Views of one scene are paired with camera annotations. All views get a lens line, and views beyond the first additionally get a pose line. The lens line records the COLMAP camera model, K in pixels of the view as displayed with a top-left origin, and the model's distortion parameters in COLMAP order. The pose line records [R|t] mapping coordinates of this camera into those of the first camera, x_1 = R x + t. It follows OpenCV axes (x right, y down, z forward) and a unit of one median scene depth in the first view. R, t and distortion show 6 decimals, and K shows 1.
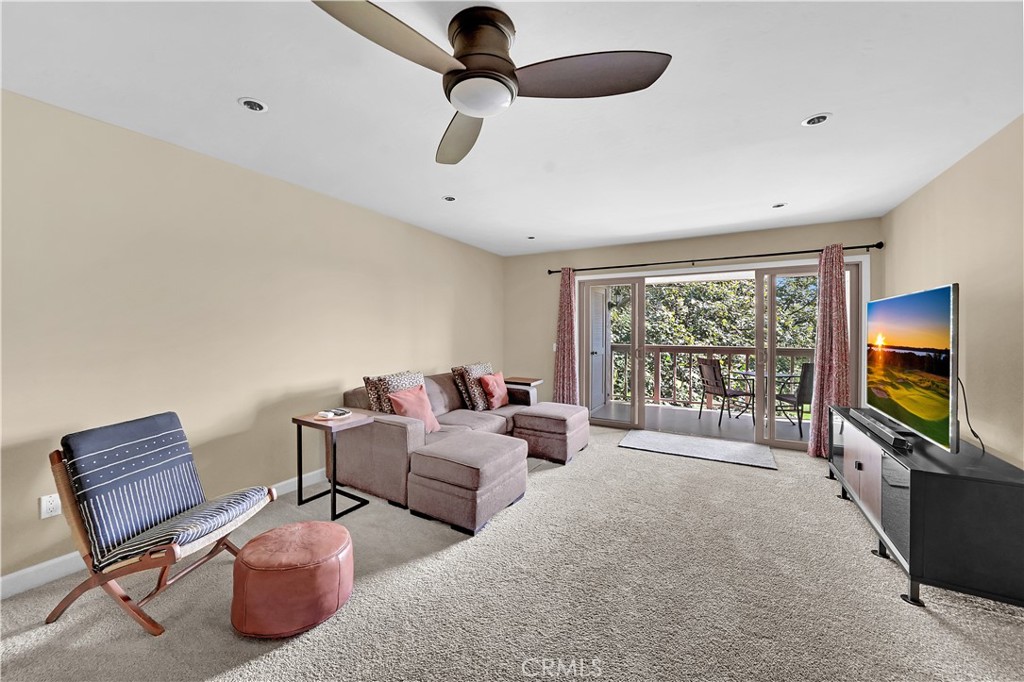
lens RADIAL K [[384.5, 0, 483.4], [0, 384.5, 326.6], [0, 0, 1]] dist [-0.000611, 0.000001]
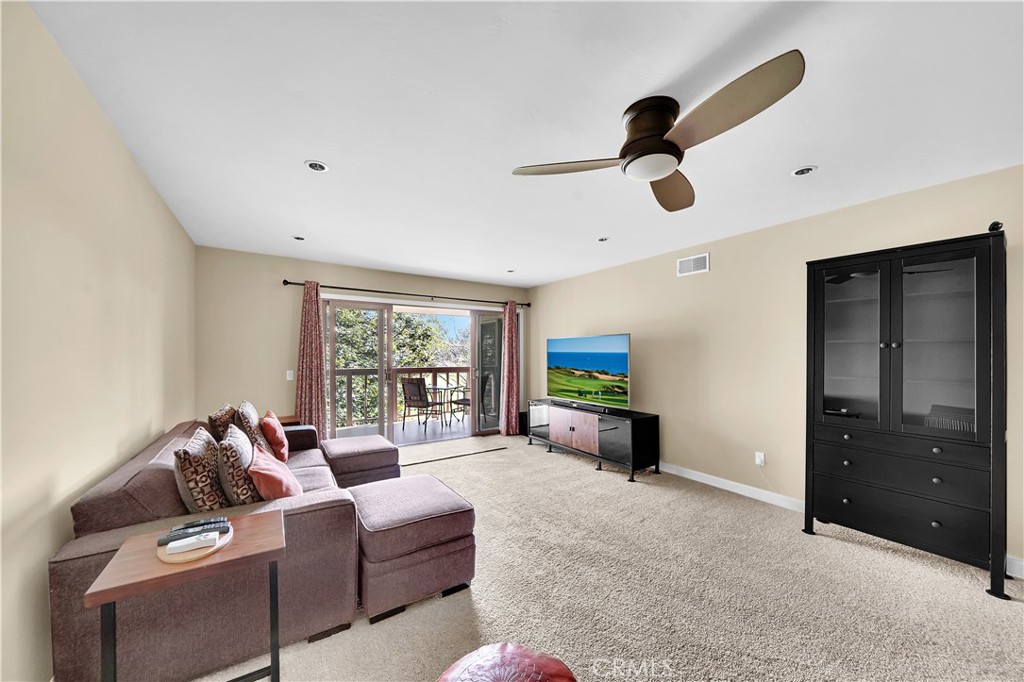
lens RADIAL K [[372.1, 0, 507.7], [0, 372.1, 350.6], [0, 0, 1]] dist [-0.001266, -0.000040]
pose [[0.415708, 0.006307, 0.909476, -0.476389], [-0.007670, 0.999965, -0.003428, 0.000246], [-0.909466, -0.005550, 0.415741, 0.347197]]
